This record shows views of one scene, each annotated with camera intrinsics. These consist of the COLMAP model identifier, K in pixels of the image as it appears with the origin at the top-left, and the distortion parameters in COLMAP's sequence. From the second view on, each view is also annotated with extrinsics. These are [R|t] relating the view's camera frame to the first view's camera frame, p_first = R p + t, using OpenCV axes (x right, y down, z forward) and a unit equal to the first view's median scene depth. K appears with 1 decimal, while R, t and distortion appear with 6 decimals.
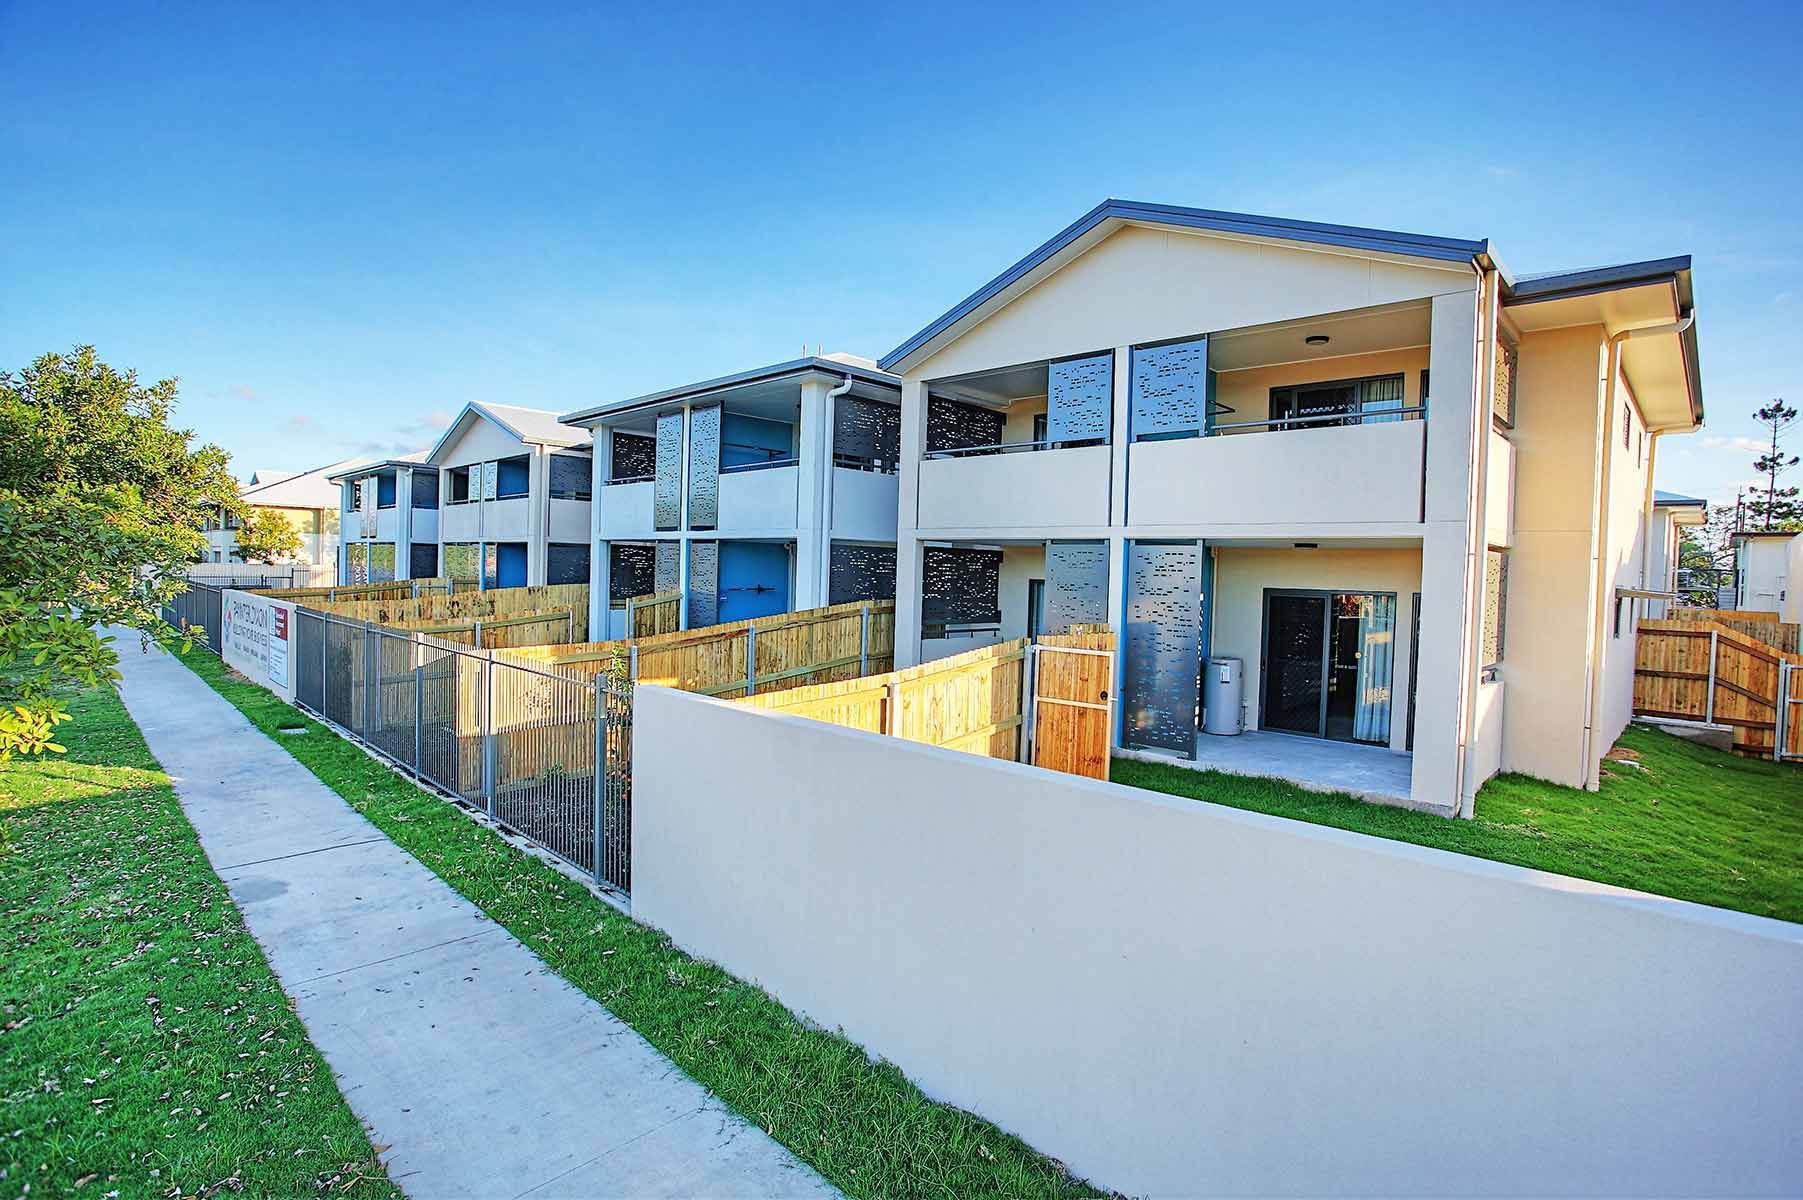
lens RADIAL K [[858.8, 0, 901.5], [0, 858.8, 600.0], [0, 0, 1]] dist [-0.000036, -0.000063]
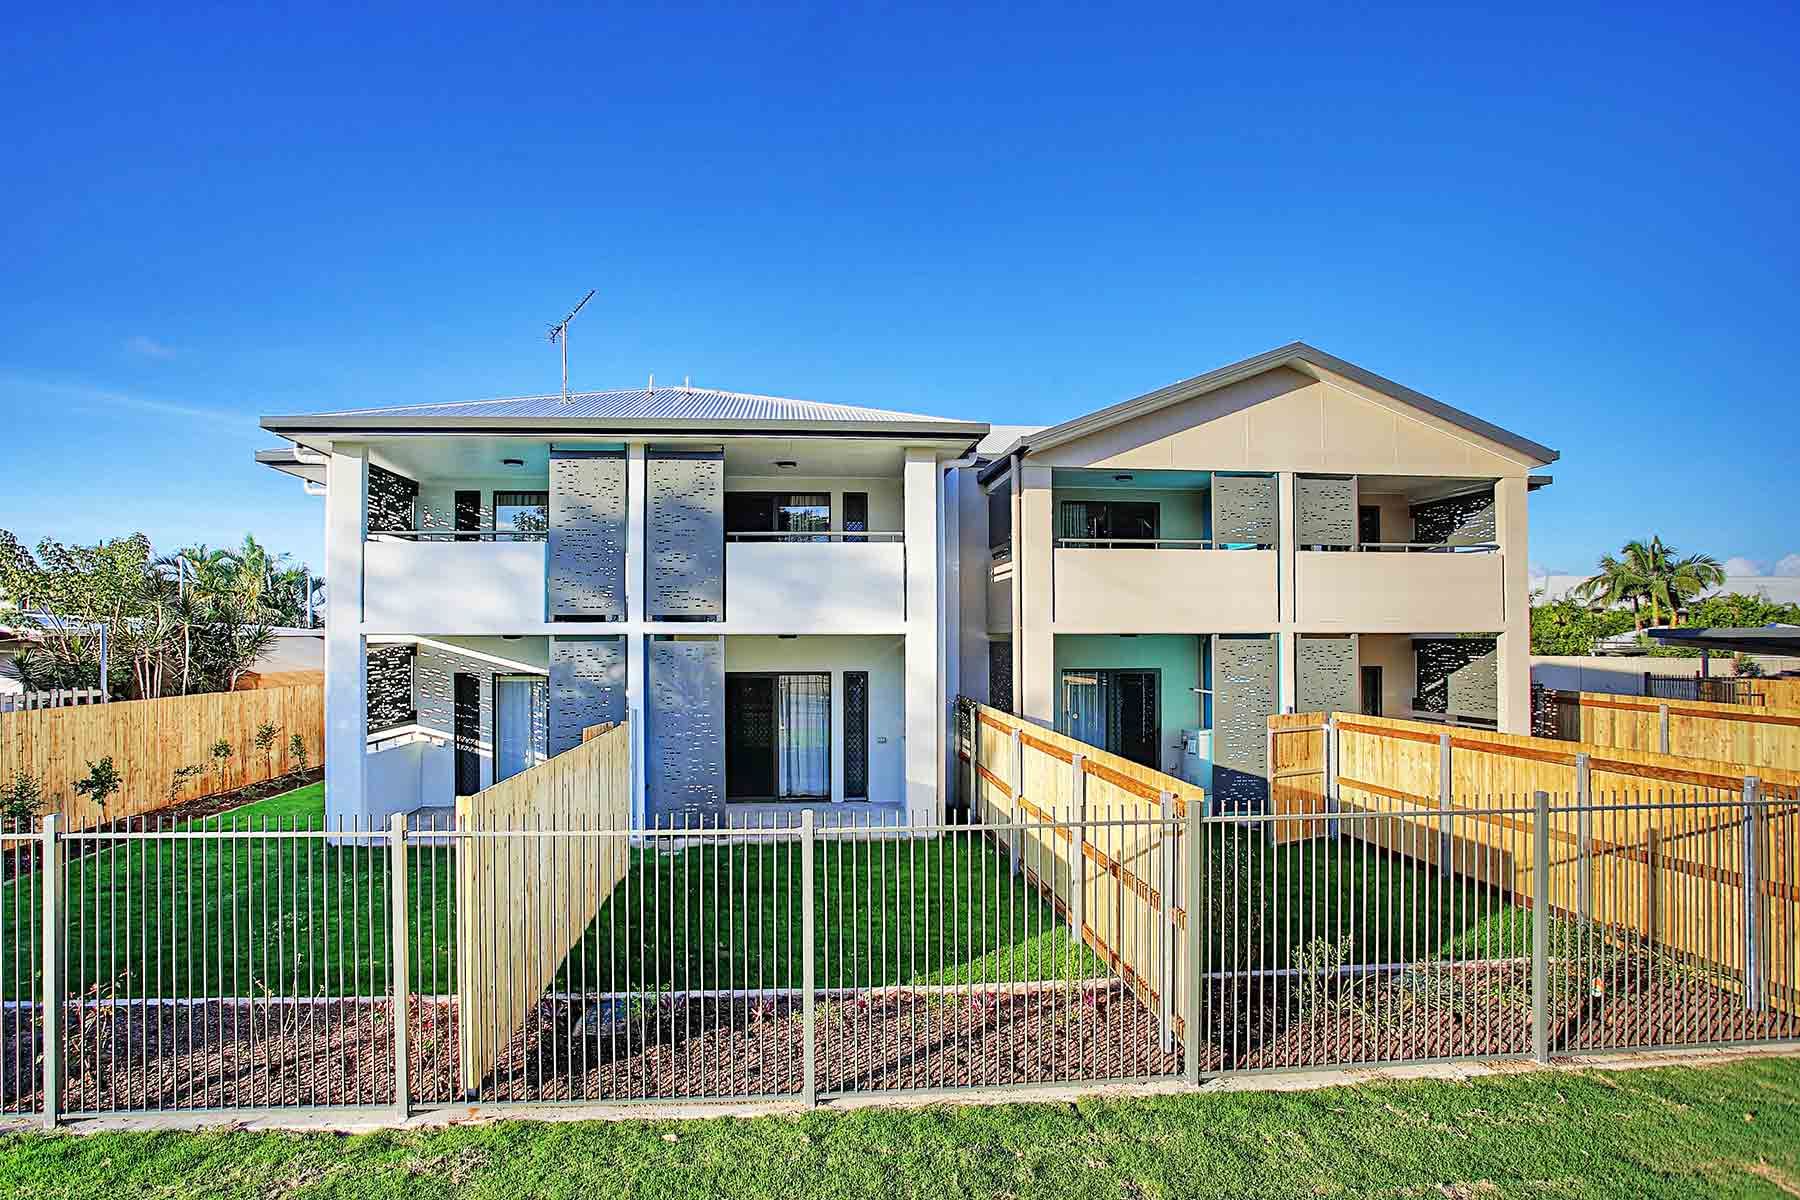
lens RADIAL K [[857.4, 0, 900.0], [0, 857.4, 600.0], [0, 0, 1]] dist [-0.000036, -0.000063]
pose [[0.701804, 0.031055, 0.711693, -0.881873], [0.051599, 0.994209, -0.094265, -0.031512], [-0.710499, 0.102878, 0.696138, 0.523597]]
